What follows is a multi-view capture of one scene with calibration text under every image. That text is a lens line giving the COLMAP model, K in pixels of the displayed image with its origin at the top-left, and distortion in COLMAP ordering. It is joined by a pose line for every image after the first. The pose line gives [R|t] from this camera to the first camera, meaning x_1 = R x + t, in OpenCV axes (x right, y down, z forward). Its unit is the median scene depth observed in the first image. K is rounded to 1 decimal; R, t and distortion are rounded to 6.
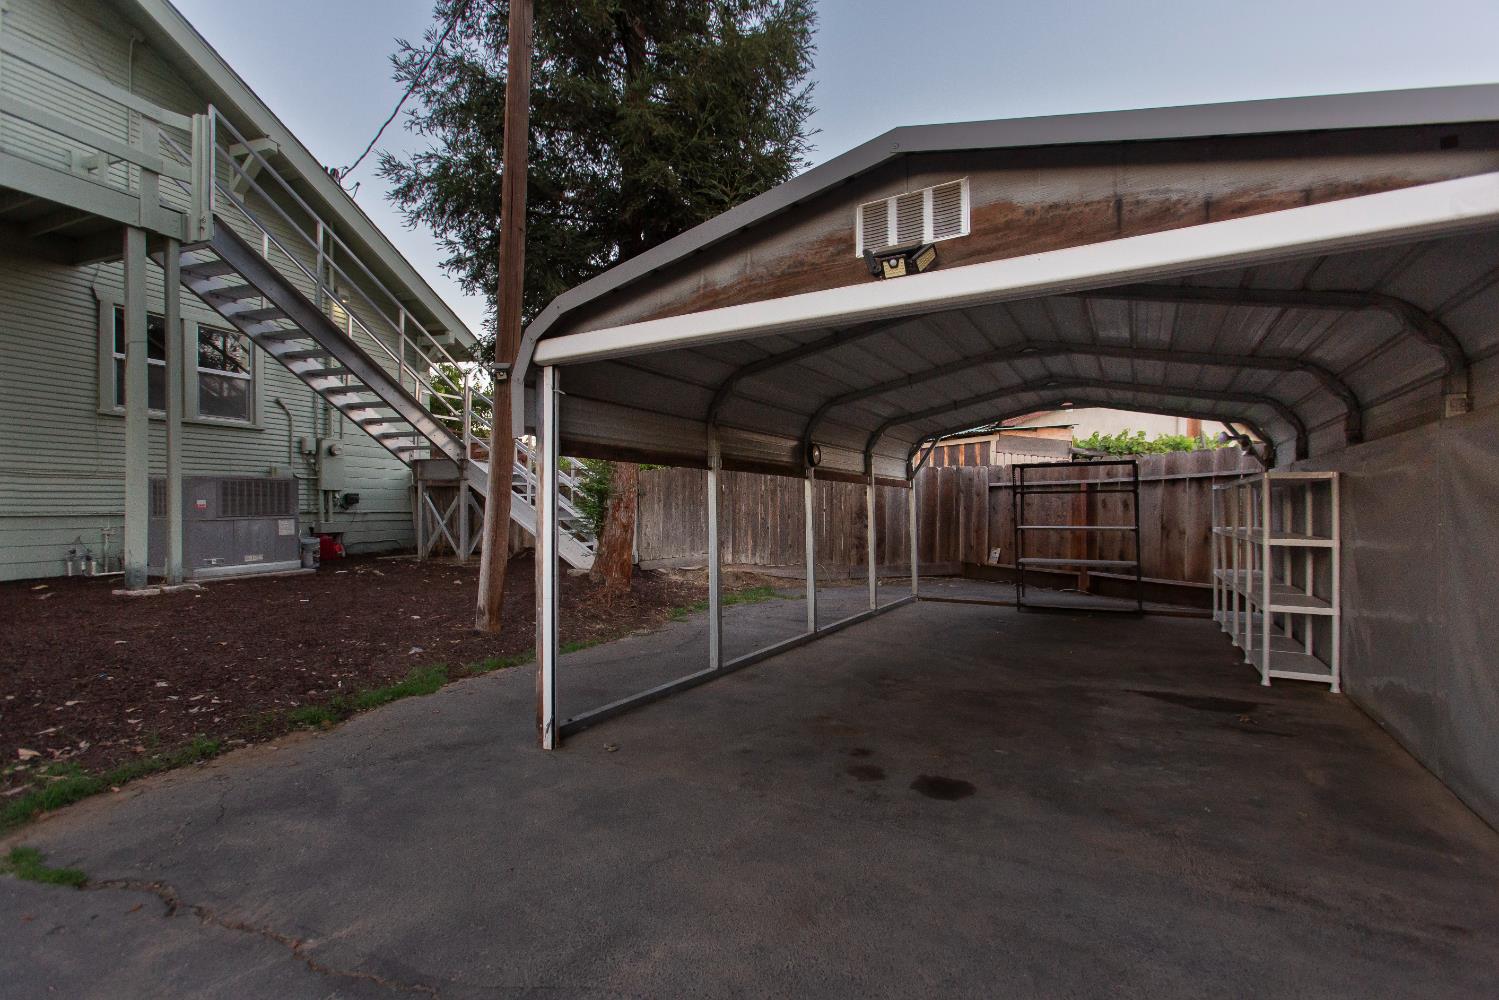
lens RADIAL K [[683.4, 0, 749.5], [0, 683.4, 500.0], [0, 0, 1]] dist [0.001000, 0.000136]
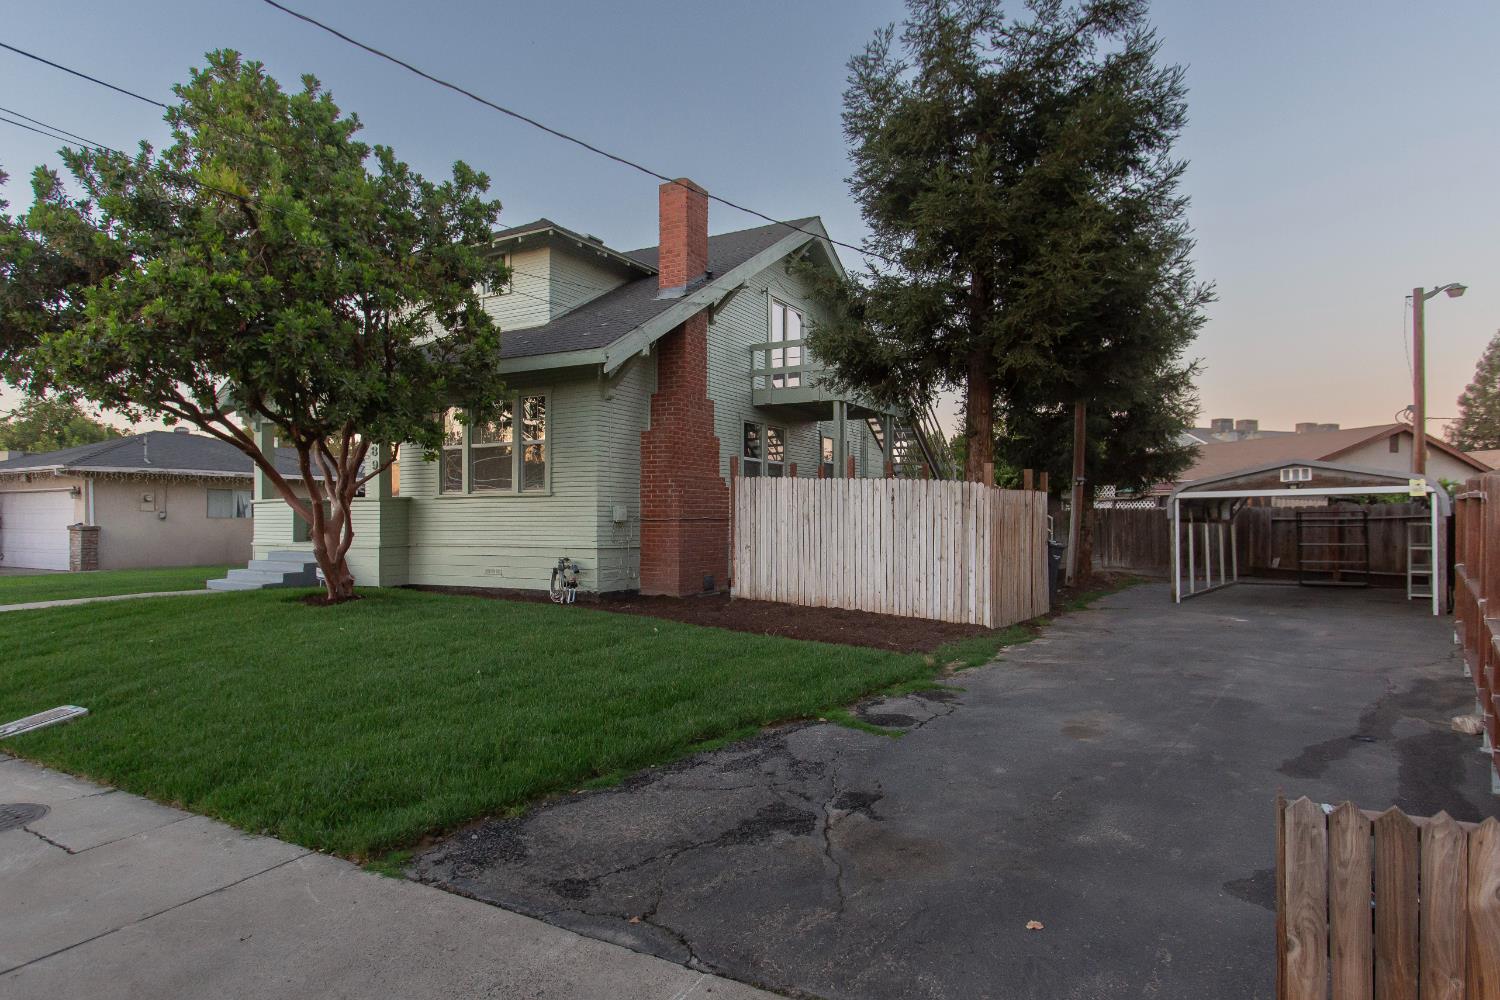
lens RADIAL K [[834.8, 0, 750.9], [0, 834.8, 516.0], [0, 0, 1]] dist [-0.002712, 0.014338]
pose [[0.988522, -0.005748, -0.150970, -0.807309], [0.005943, 0.999982, 0.000844, -0.053331], [0.150962, -0.001731, 0.988538, -1.620354]]
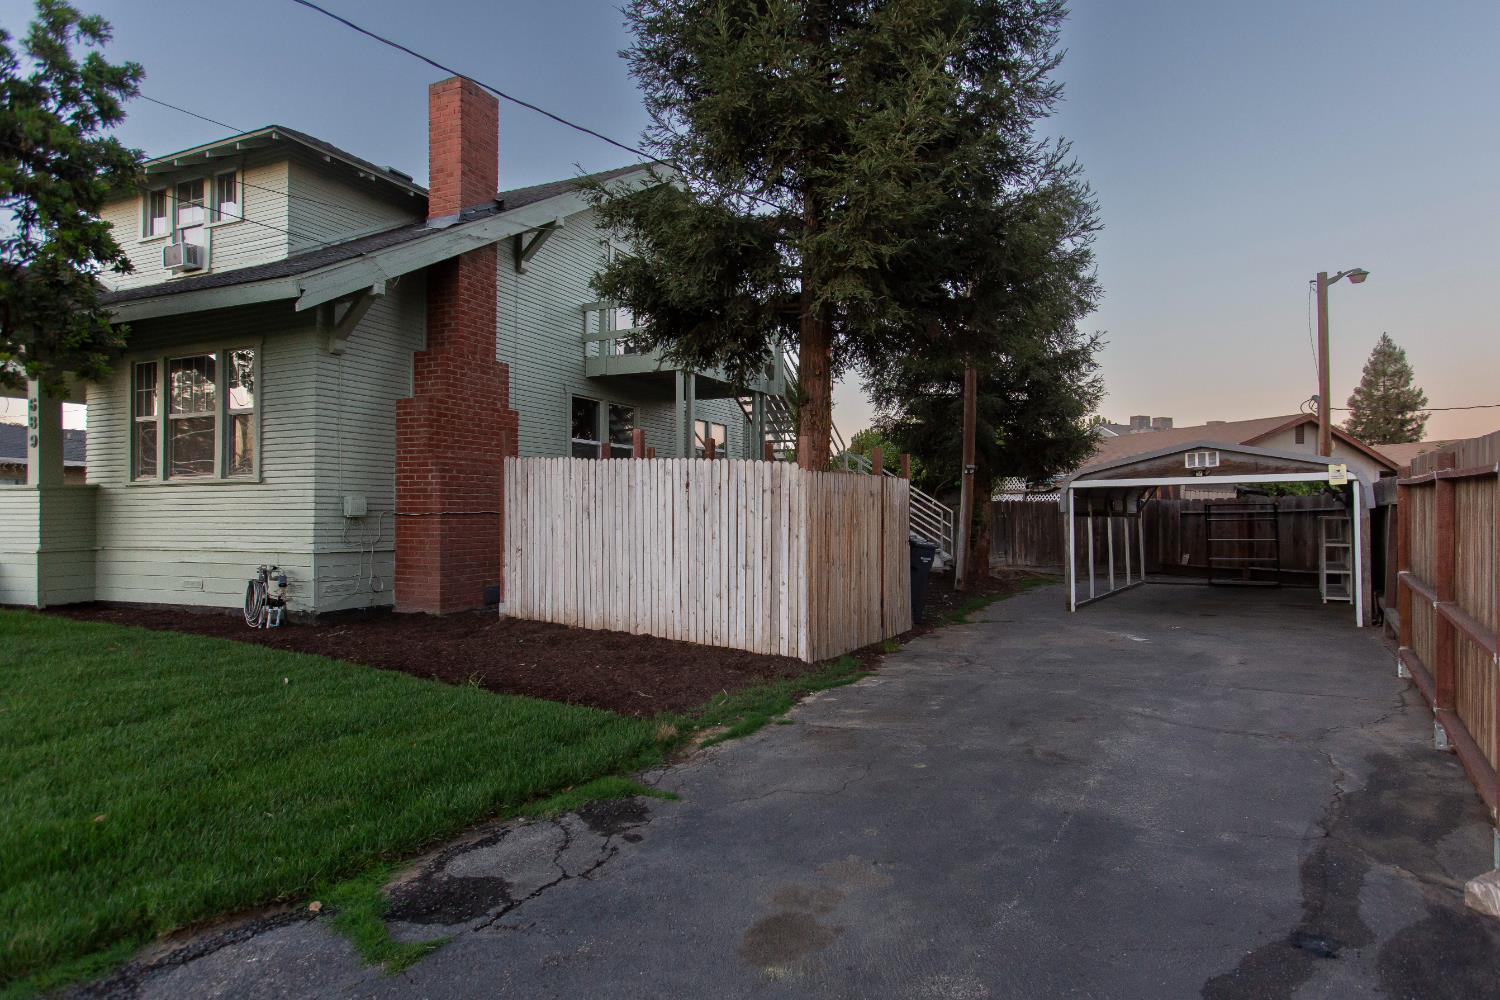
lens RADIAL K [[804.1, 0, 788.3], [0, 804.1, 499.6], [0, 0, 1]] dist [-0.003394, 0.012634]
pose [[0.998449, -0.007631, -0.055149, -0.593231], [0.006980, 0.999904, -0.011983, -0.048914], [0.055235, 0.011580, 0.998406, -1.171216]]
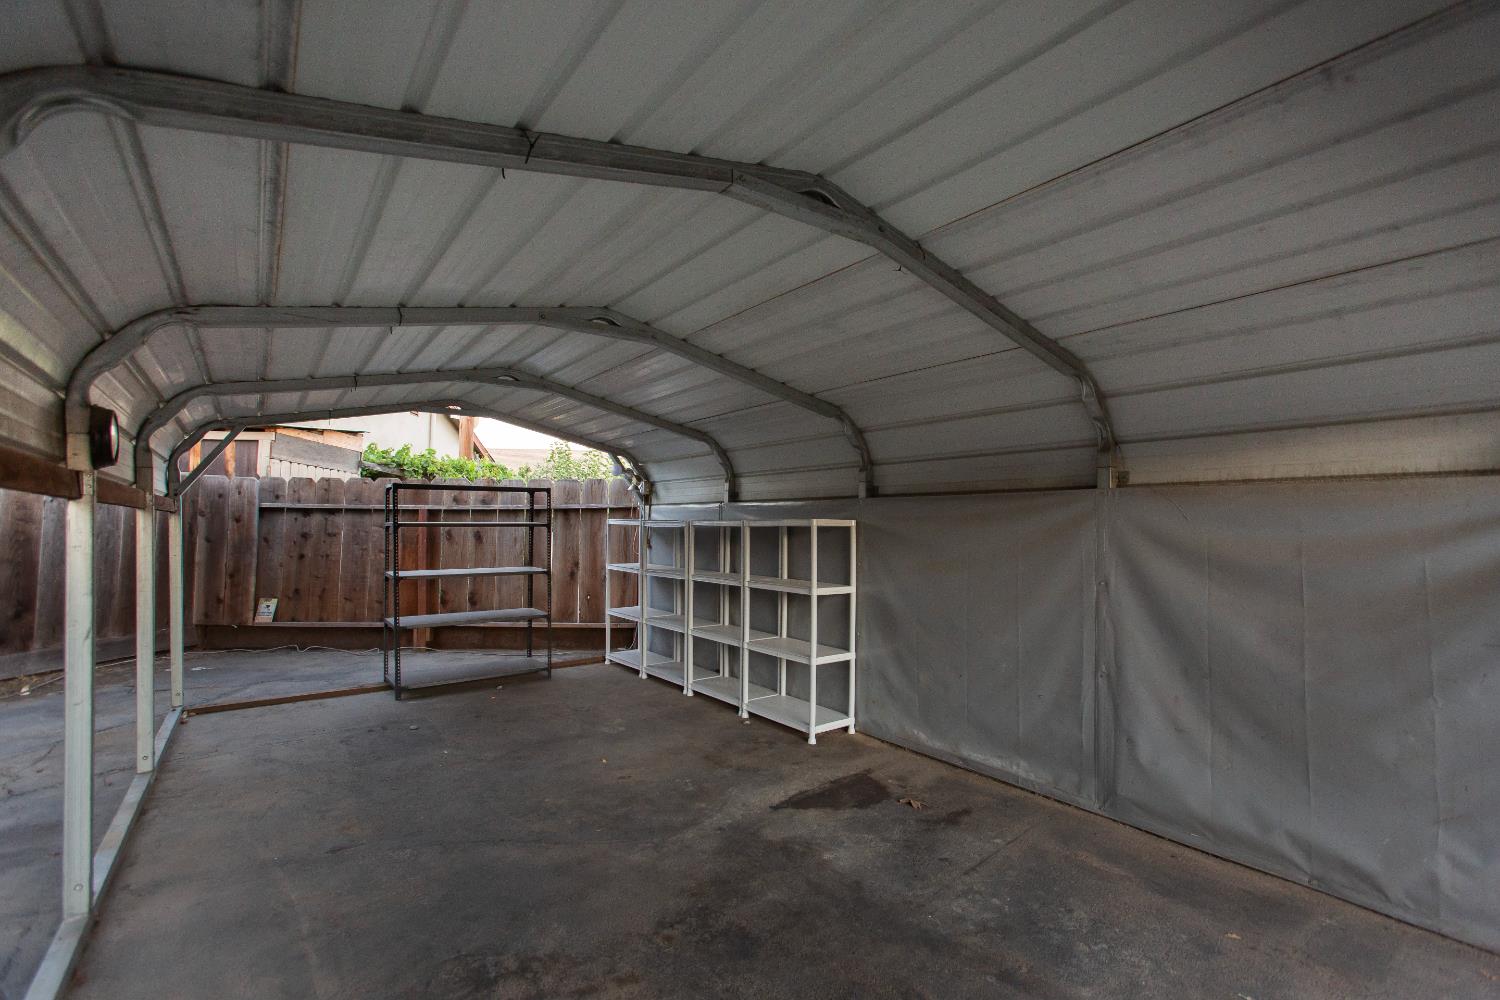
lens RADIAL K [[666.6, 0, 750.0], [0, 666.6, 500.0], [0, 0, 1]] dist [0.002142, 0.000378]
pose [[0.399706, 0.038569, 0.915831, -0.081565], [-0.017789, 0.999253, -0.034318, -0.019073], [-0.916471, -0.002575, 0.400094, 0.419443]]
